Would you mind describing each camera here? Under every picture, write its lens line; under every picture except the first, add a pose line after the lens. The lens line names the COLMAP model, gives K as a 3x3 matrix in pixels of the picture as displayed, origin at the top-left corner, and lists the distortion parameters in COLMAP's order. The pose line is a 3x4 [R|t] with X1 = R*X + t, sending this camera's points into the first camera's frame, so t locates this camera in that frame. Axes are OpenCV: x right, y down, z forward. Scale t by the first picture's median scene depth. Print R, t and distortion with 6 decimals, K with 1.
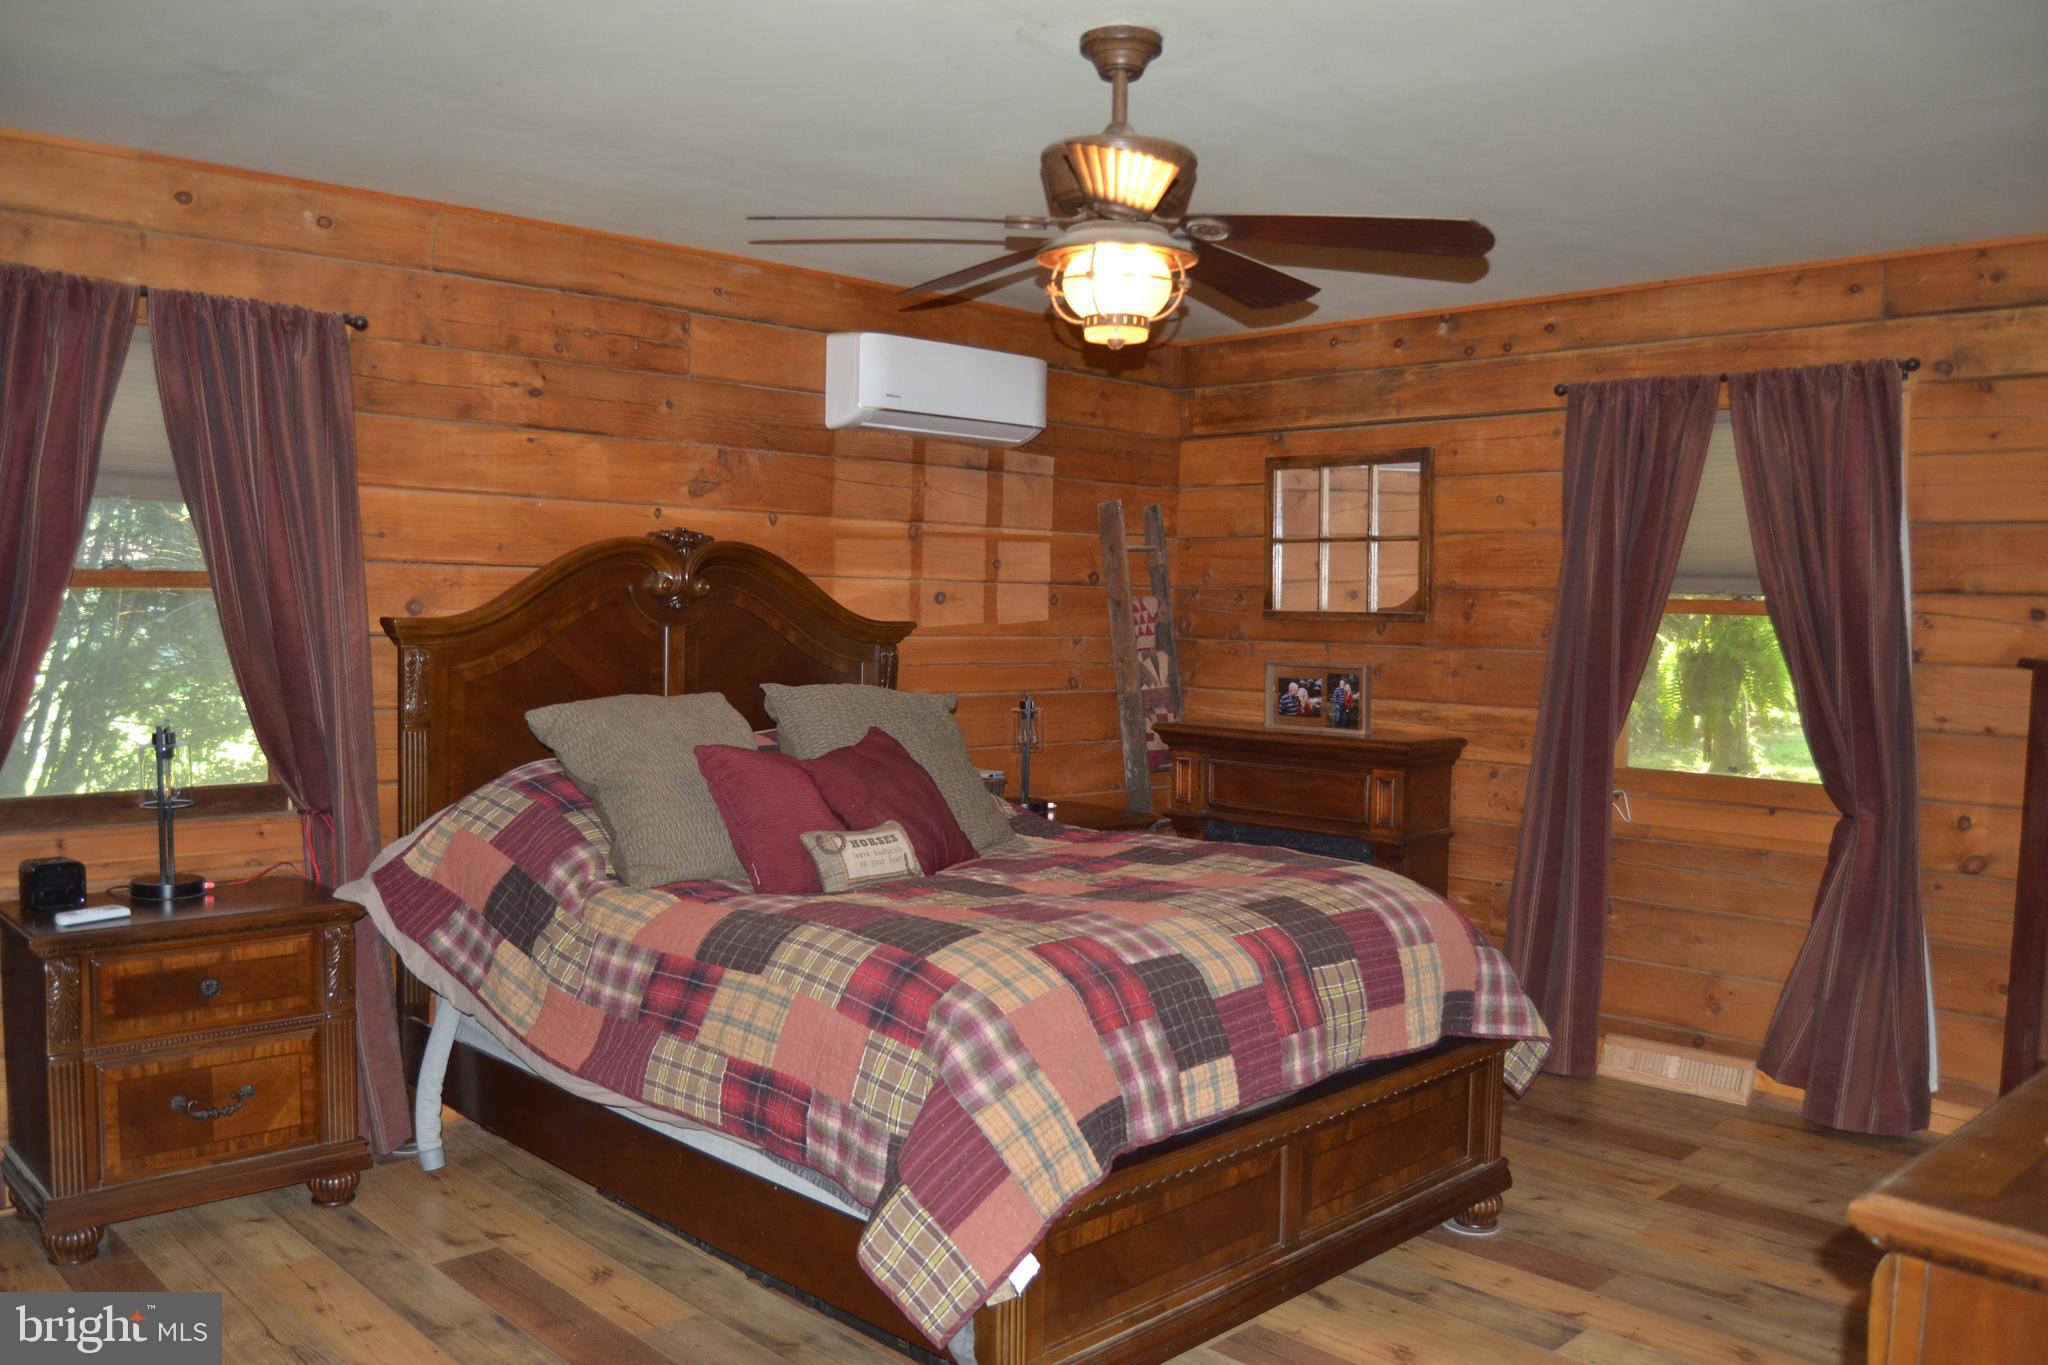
lens RADIAL K [[1630.1, 0, 1017.4], [0, 1630.1, 705.6], [0, 0, 1]] dist [-0.090420, 0.038818]
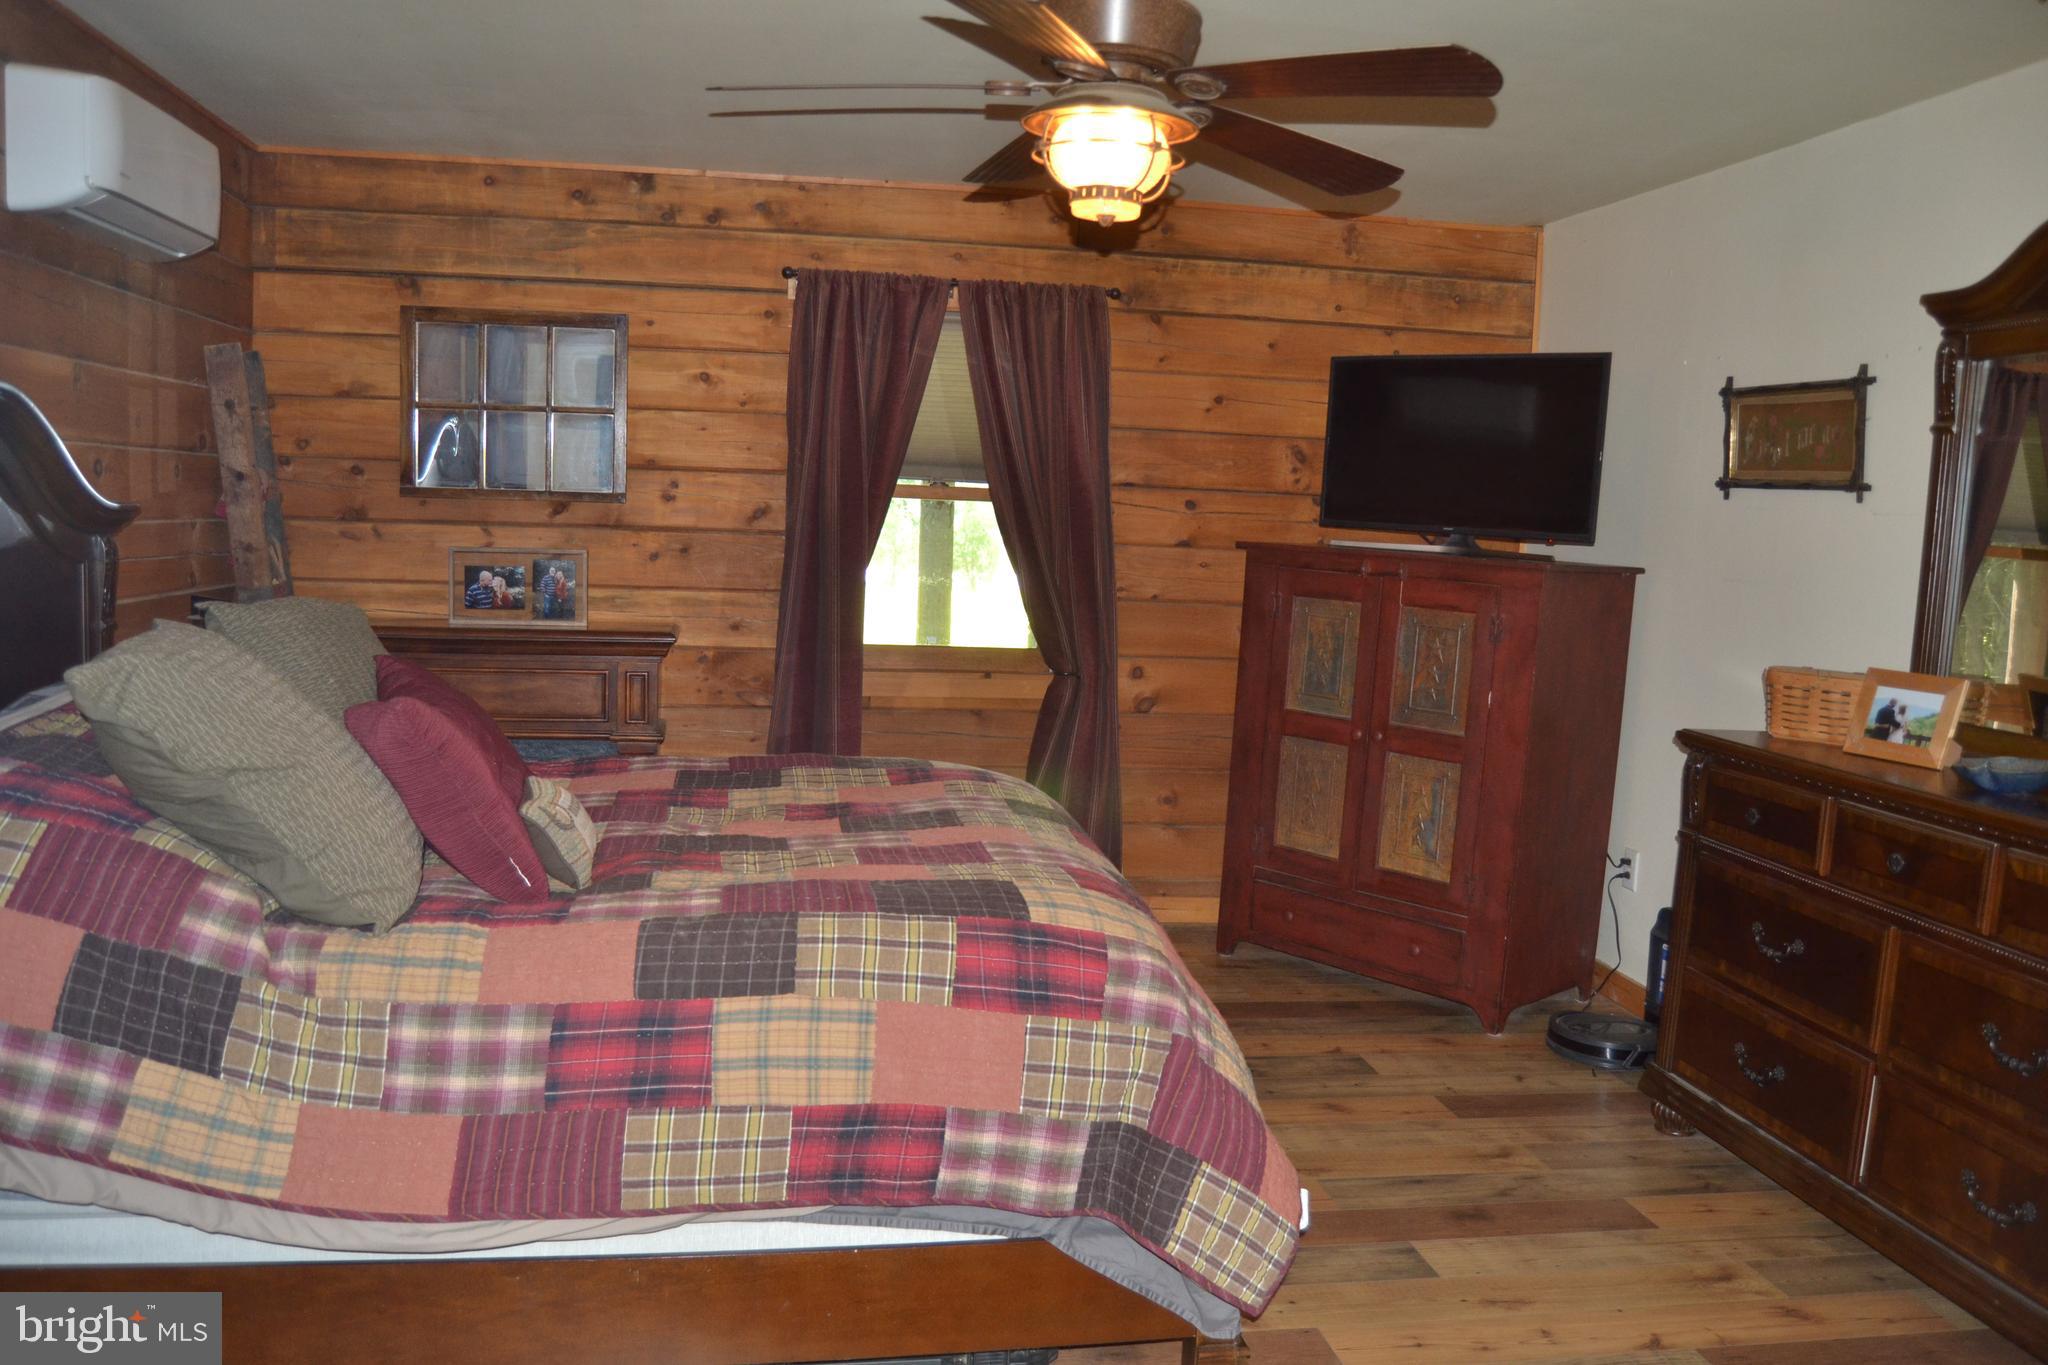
lens RADIAL K [[1630.1, 0, 1017.4], [0, 1630.1, 705.6], [0, 0, 1]] dist [-0.090420, 0.038818]
pose [[0.572371, -0.093927, 0.814598, -0.511841], [0.022224, 0.994830, 0.099093, -0.029129], [-0.819694, -0.038614, 0.571499, 0.354895]]
